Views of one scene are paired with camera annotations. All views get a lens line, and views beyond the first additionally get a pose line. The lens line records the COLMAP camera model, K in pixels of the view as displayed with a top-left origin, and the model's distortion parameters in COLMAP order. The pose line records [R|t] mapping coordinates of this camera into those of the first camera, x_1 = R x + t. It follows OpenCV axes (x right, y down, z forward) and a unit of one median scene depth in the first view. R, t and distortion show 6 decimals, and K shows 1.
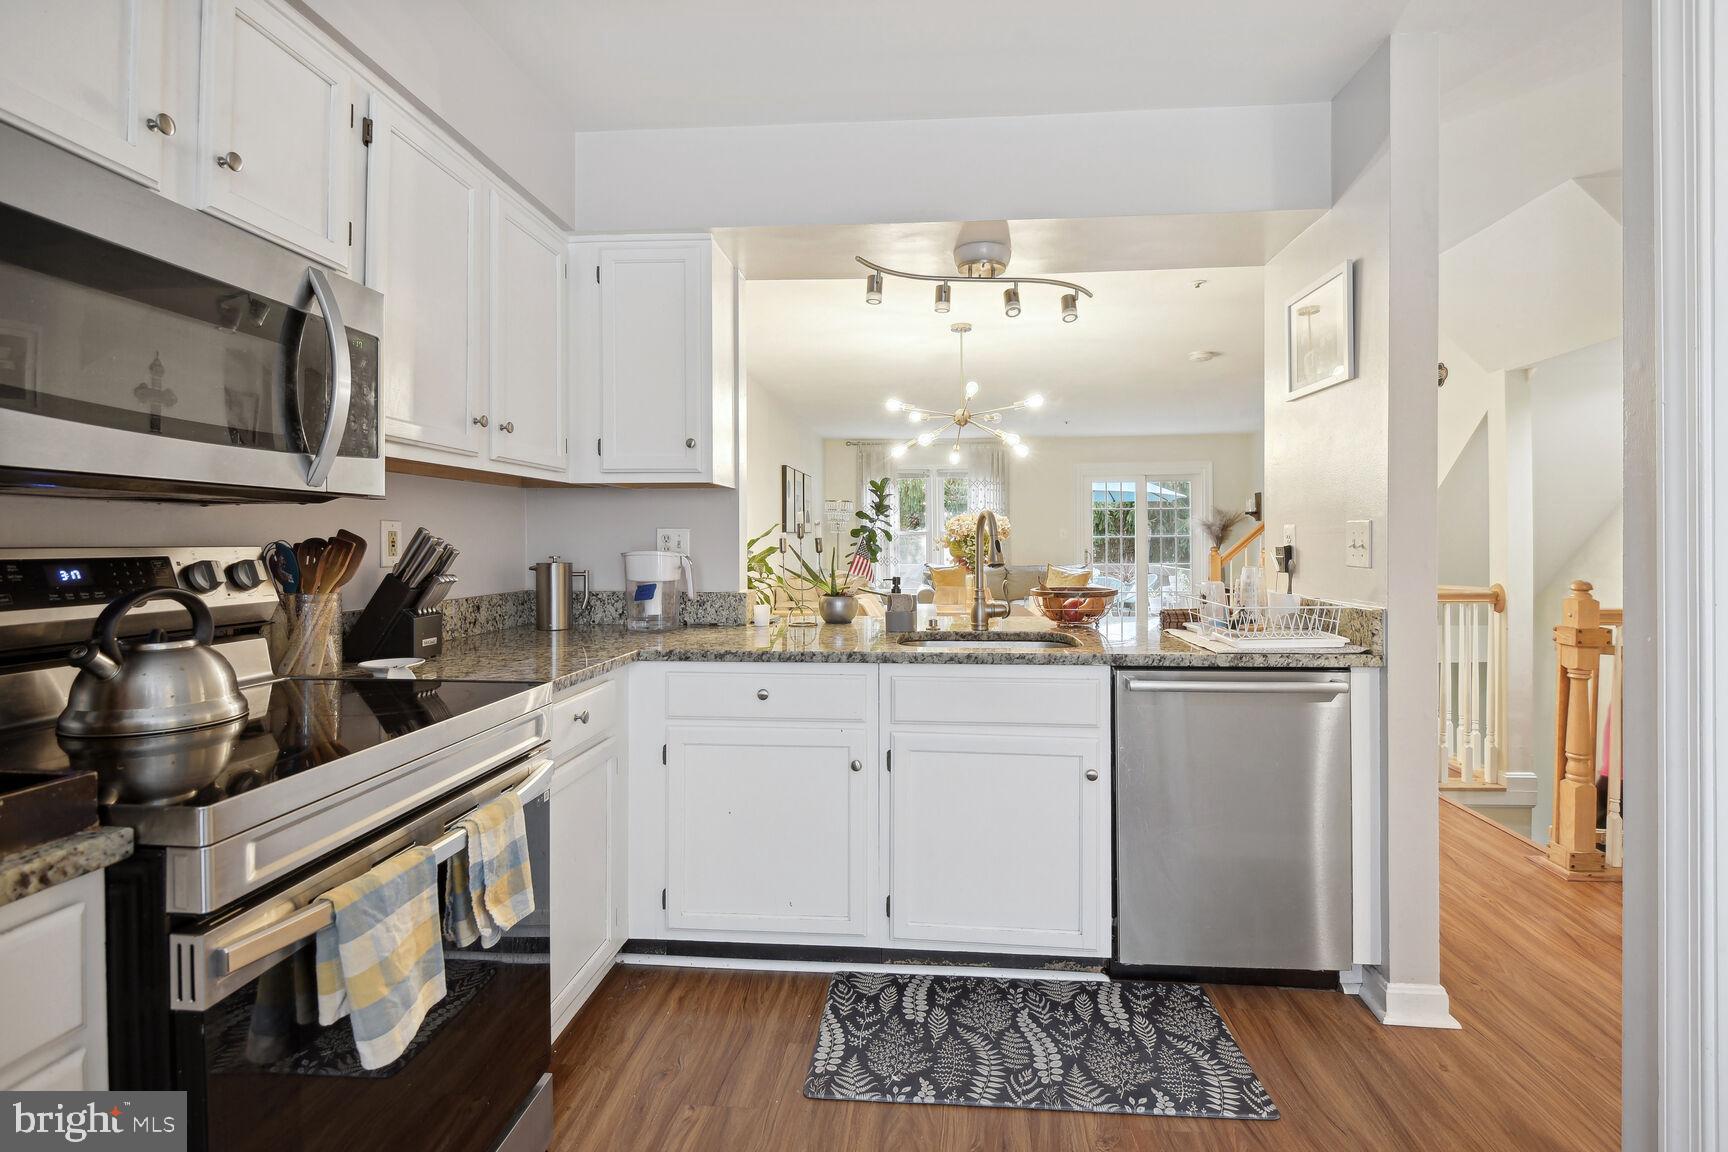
lens RADIAL K [[798.0, 0, 856.7], [0, 798.0, 549.9], [0, 0, 1]] dist [0.007281, -0.007249]
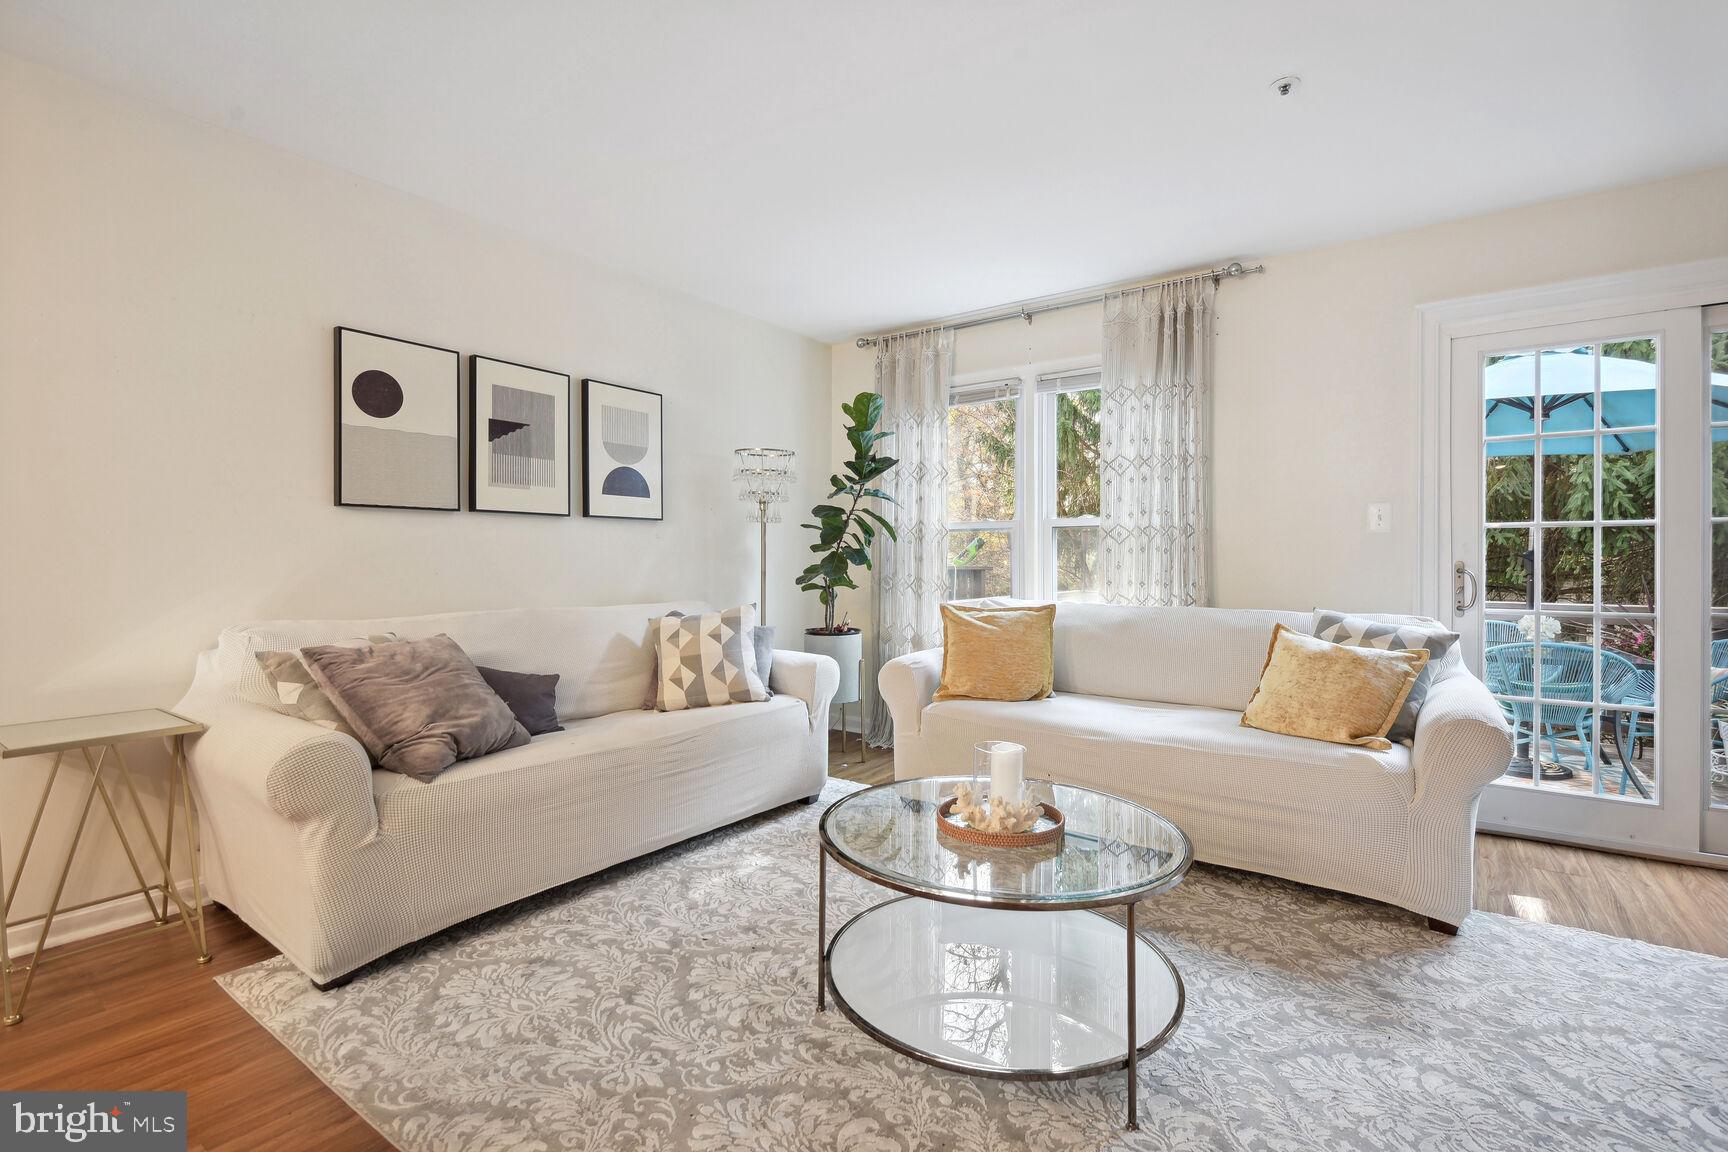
lens RADIAL K [[798.0, 0, 863.8], [0, 798.0, 561.8], [0, 0, 1]] dist [0.007281, -0.007249]
pose [[0.880667, 0.007212, -0.473680, 0.237972], [-0.011818, 0.999907, -0.006749, 0.003099], [0.473588, 0.011542, 0.880671, 0.622093]]
